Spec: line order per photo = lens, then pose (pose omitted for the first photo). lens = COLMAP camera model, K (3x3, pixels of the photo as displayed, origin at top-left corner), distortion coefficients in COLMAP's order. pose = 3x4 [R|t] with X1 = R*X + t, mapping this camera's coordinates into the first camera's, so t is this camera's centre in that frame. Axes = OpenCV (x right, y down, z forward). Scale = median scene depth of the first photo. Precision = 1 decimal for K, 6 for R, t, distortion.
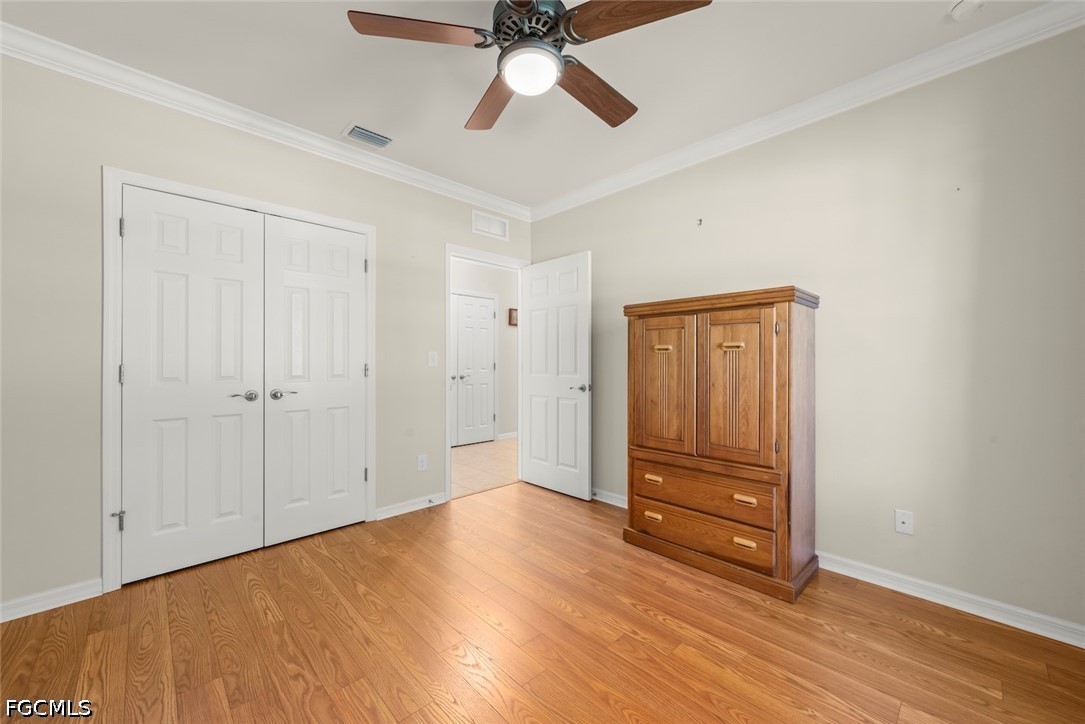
lens RADIAL K [[416.1, 0, 548.2], [0, 416.1, 359.7], [0, 0, 1]] dist [-0.001188, -0.000179]
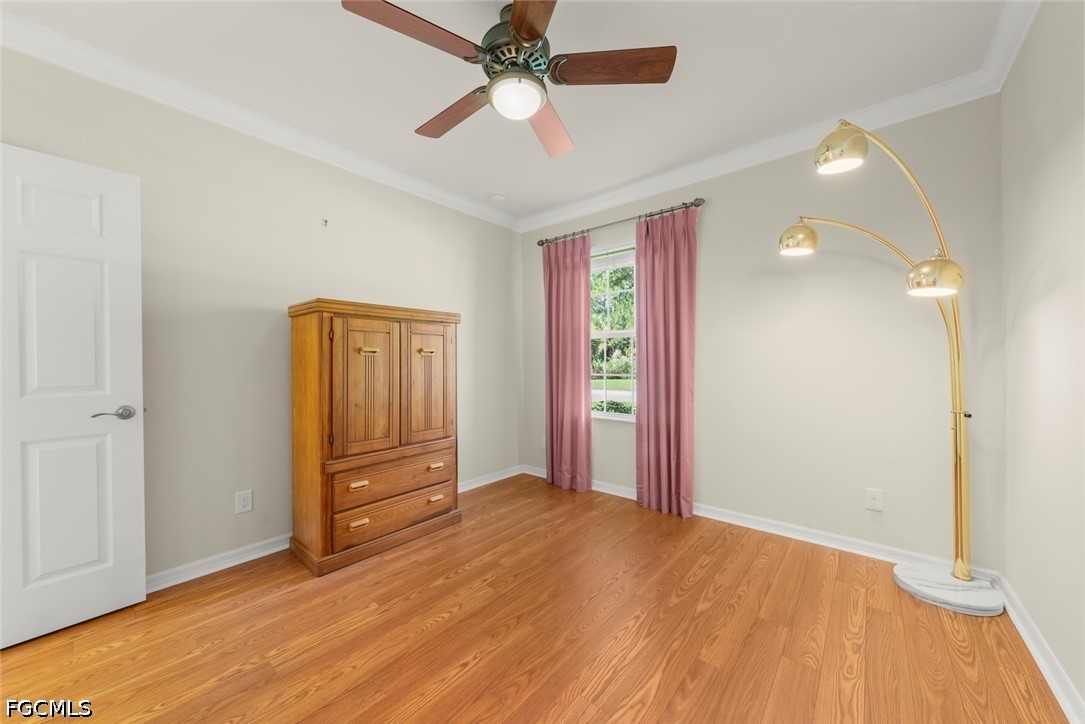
lens RADIAL K [[379.8, 0, 542.5], [0, 379.8, 362.0], [0, 0, 1]] dist [0.000782, 0.000095]
pose [[-0.087561, 0.003395, 0.996153, -0.718119], [0.003221, 0.999990, -0.003125, 0.003958], [-0.996154, 0.002935, -0.087571, 0.702187]]
